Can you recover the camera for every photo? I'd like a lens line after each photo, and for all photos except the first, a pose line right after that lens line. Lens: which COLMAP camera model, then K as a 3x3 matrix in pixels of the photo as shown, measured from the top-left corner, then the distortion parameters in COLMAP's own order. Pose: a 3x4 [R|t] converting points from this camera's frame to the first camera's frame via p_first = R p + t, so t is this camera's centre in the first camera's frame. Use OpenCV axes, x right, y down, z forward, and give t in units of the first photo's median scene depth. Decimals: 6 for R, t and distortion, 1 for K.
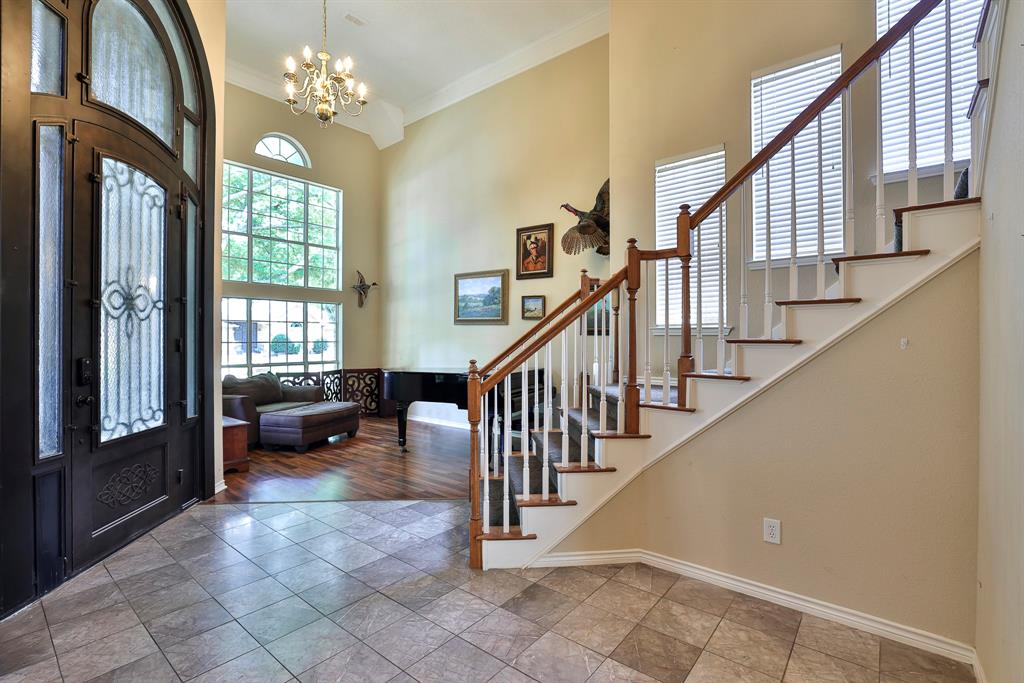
lens RADIAL K [[467.3, 0, 512.0], [0, 467.3, 341.5], [0, 0, 1]] dist [-0.051831, 0.017128]
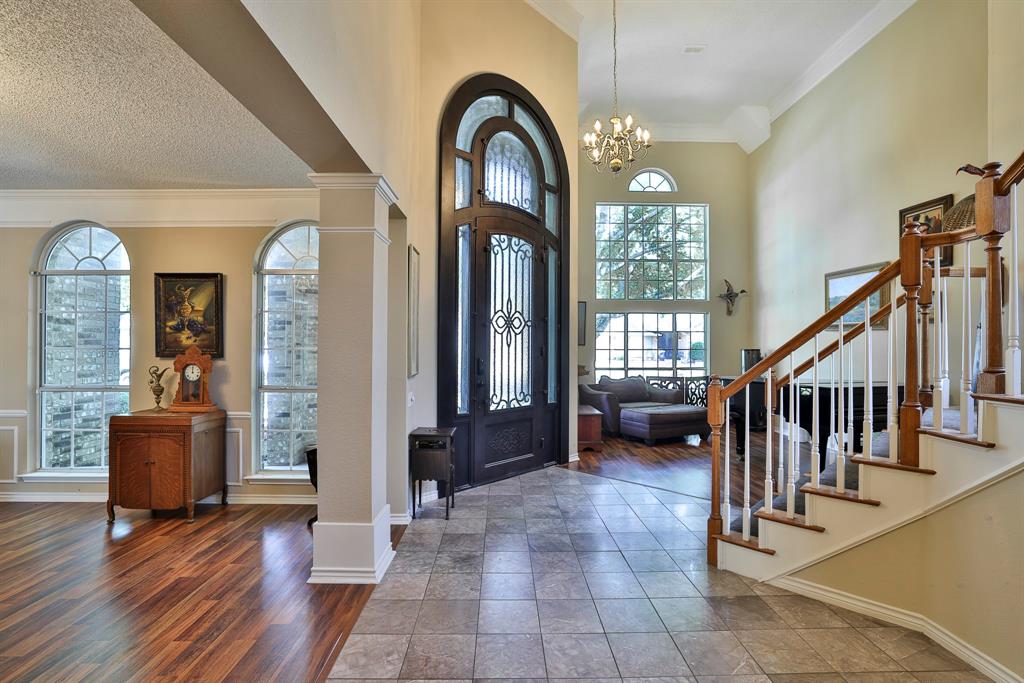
lens RADIAL K [[467.3, 0, 512.0], [0, 467.3, 341.5], [0, 0, 1]] dist [-0.051831, 0.017128]
pose [[0.650461, -0.006853, -0.759509, 0.162748], [-0.005858, 0.999884, -0.014040, -0.000276], [0.759517, 0.013582, 0.650345, -0.012959]]
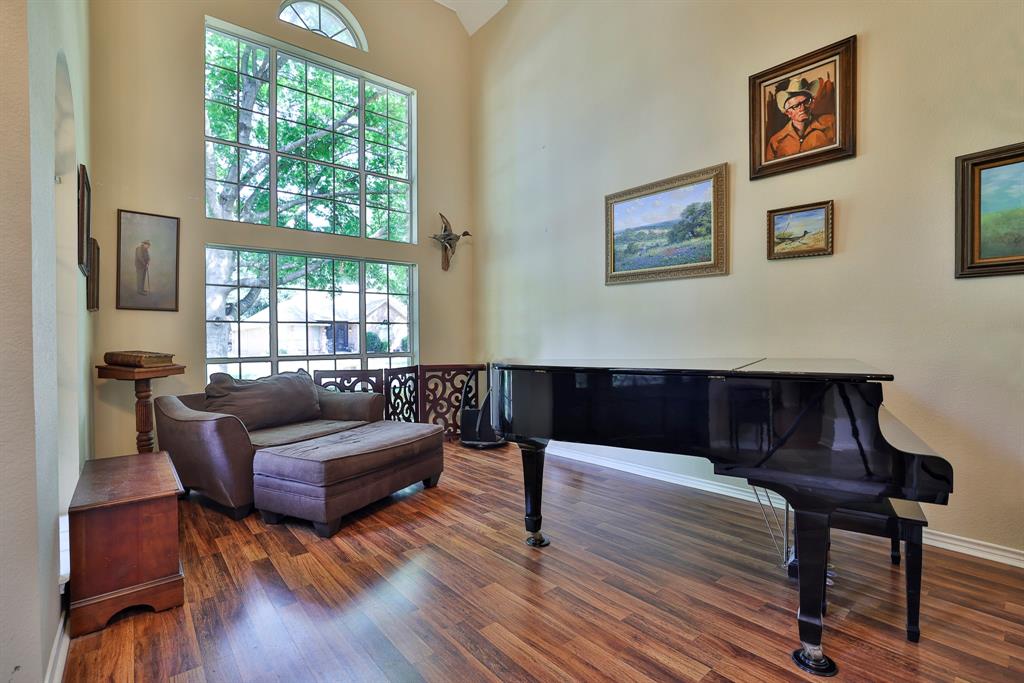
lens RADIAL K [[481.9, 0, 499.8], [0, 481.9, 344.5], [0, 0, 1]] dist [-0.034435, 0.000031]
pose [[0.978077, -0.007405, -0.208114, -0.141036], [0.009266, 0.999925, 0.007967, 0.031875], [0.208039, -0.009721, 0.978072, 0.447537]]
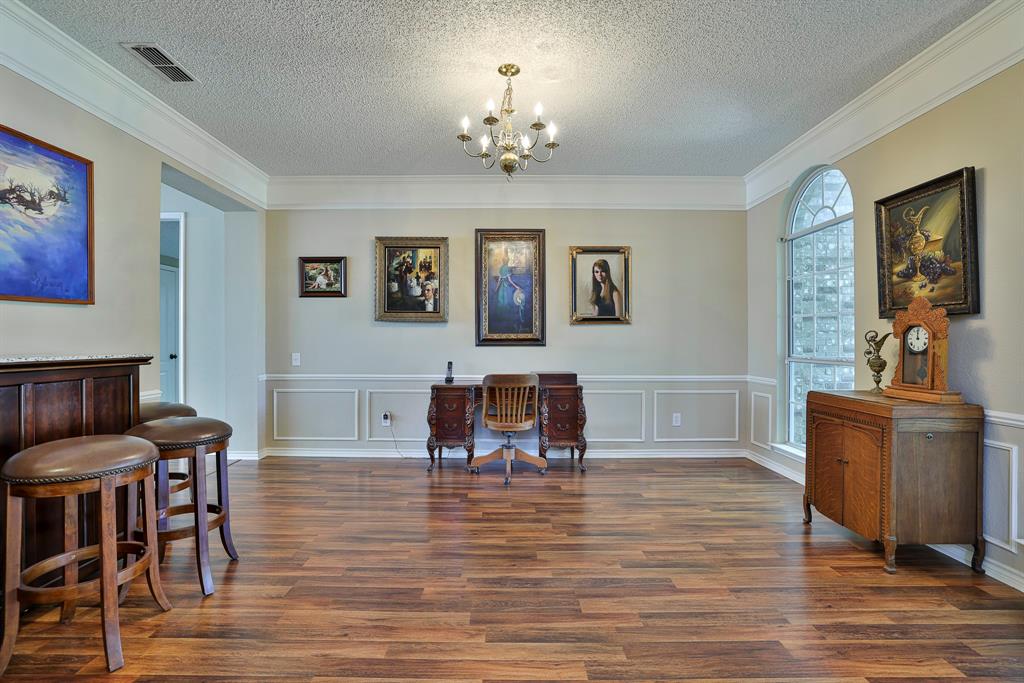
lens RADIAL K [[467.3, 0, 512.0], [0, 467.3, 341.5], [0, 0, 1]] dist [-0.051831, 0.017128]
pose [[-0.769887, -0.000093, -0.638180, -0.036782], [-0.002426, 0.999993, 0.002782, 0.032023], [0.638175, 0.003690, -0.769882, 0.115138]]
